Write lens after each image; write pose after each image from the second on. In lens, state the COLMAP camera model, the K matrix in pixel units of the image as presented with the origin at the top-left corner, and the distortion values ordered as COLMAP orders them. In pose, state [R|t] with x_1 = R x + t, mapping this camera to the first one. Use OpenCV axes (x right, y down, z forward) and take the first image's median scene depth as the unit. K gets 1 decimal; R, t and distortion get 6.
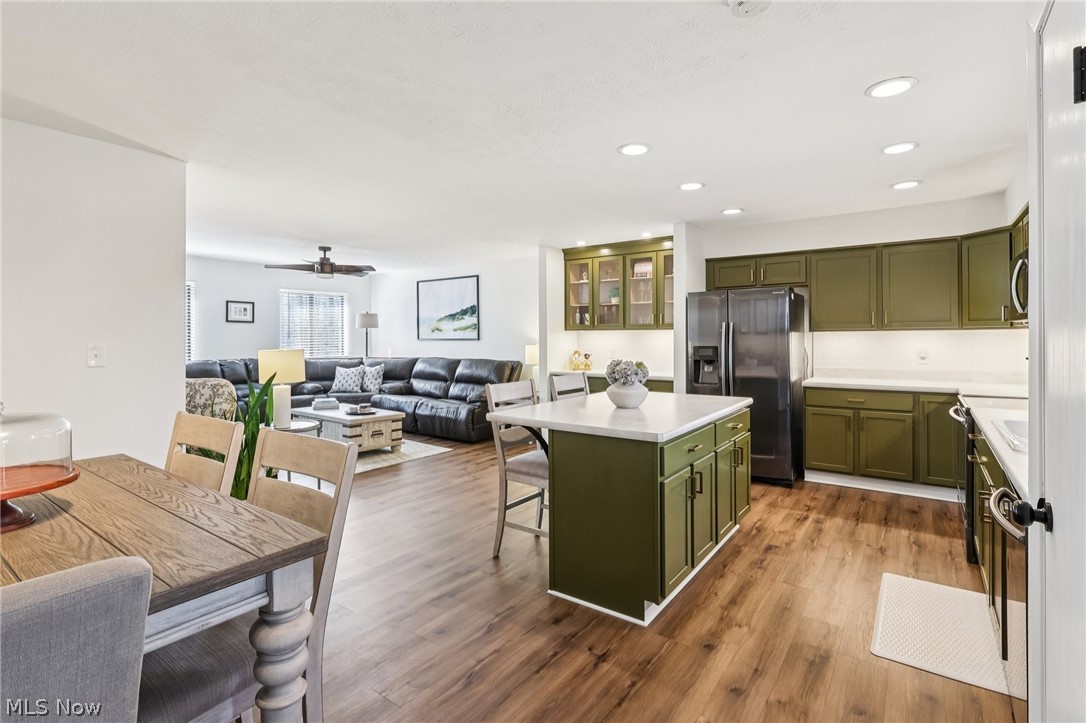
lens RADIAL K [[517.0, 0, 542.9], [0, 517.0, 336.4], [0, 0, 1]] dist [0.004965, 0.001163]
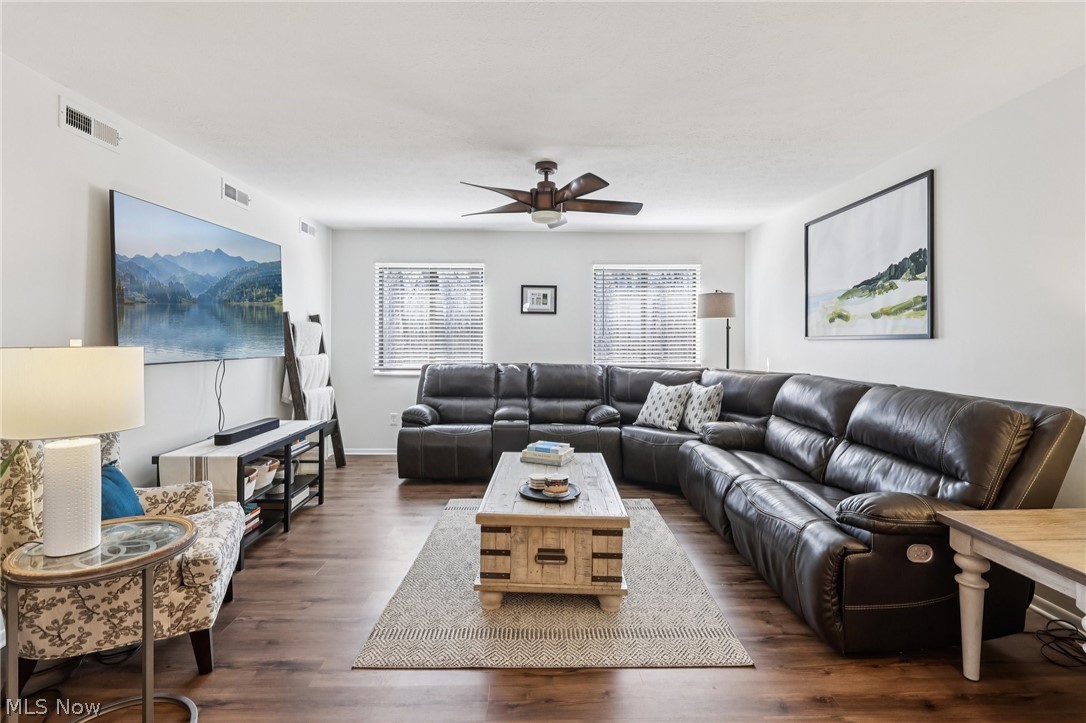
lens RADIAL K [[512.1, 0, 543.6], [0, 512.1, 340.7], [0, 0, 1]] dist [-0.008937, 0.000202]
pose [[0.604908, 0.003528, -0.796288, 0.003262], [-0.004099, 0.999991, 0.001316, 0.010128], [0.796285, 0.002468, 0.604916, 0.556276]]
